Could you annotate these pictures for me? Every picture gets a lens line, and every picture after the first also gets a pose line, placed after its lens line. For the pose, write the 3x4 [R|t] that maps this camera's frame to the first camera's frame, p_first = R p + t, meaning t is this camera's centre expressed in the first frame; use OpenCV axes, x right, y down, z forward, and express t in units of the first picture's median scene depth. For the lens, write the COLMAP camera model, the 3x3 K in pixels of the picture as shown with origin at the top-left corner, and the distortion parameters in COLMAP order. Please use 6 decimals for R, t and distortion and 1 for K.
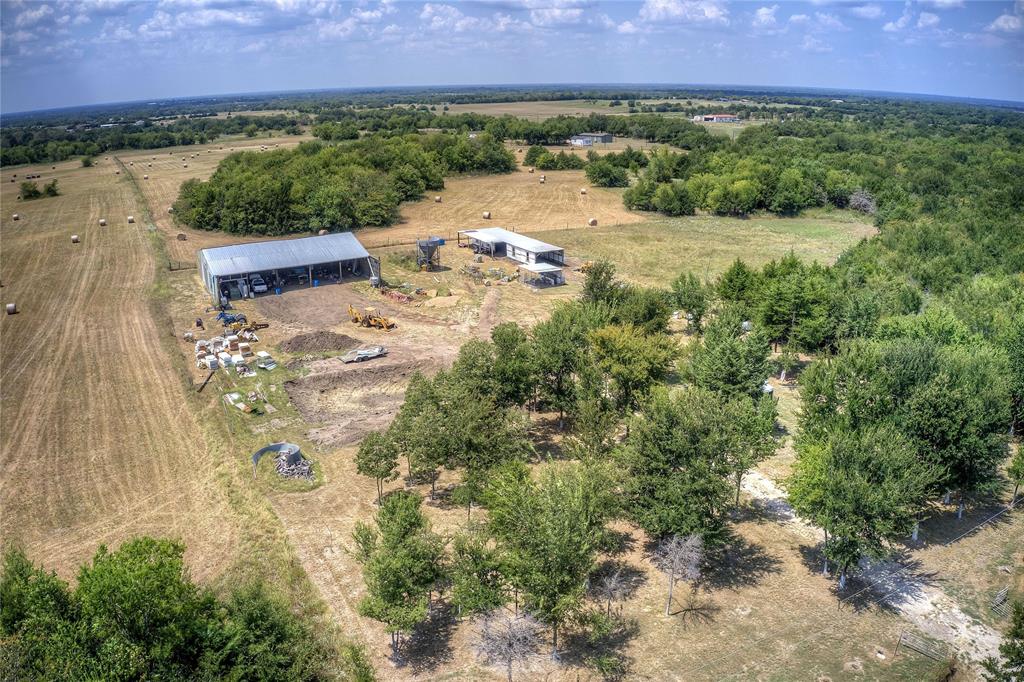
lens RADIAL K [[805.3, 0, 514.6], [0, 805.3, 334.6], [0, 0, 1]] dist [-0.202409, 0.030372]
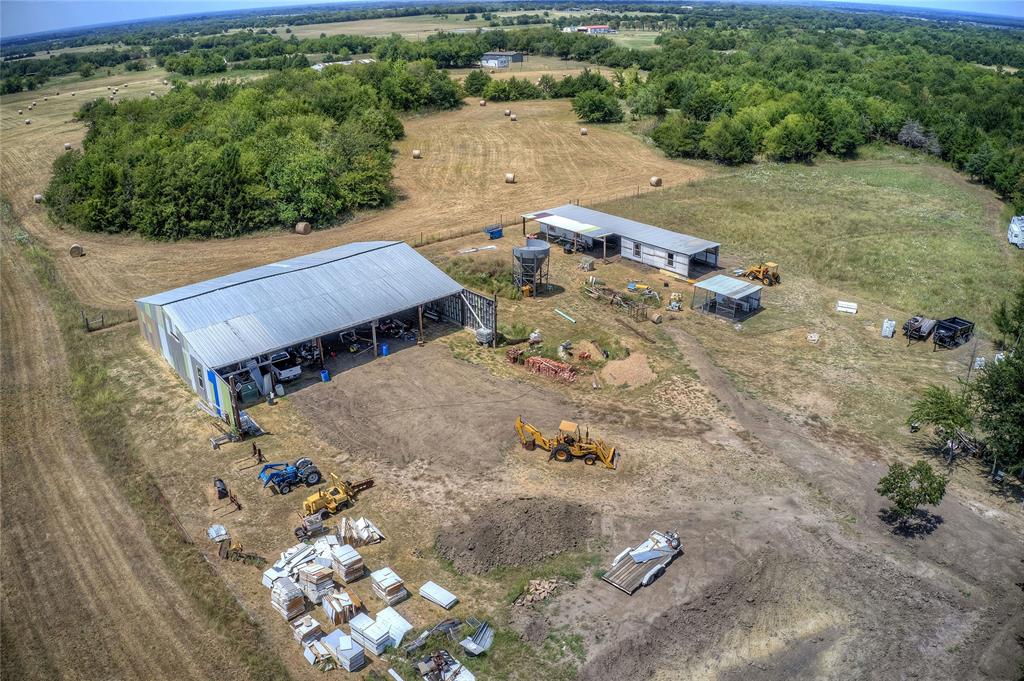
lens RADIAL K [[805.3, 0, 514.6], [0, 805.3, 334.1], [0, 0, 1]] dist [-0.202409, 0.030372]
pose [[0.978003, -0.090876, 0.187753, -0.194073], [0.071406, 0.991584, 0.107994, -0.095271], [-0.195987, -0.092212, 0.976261, 0.314417]]
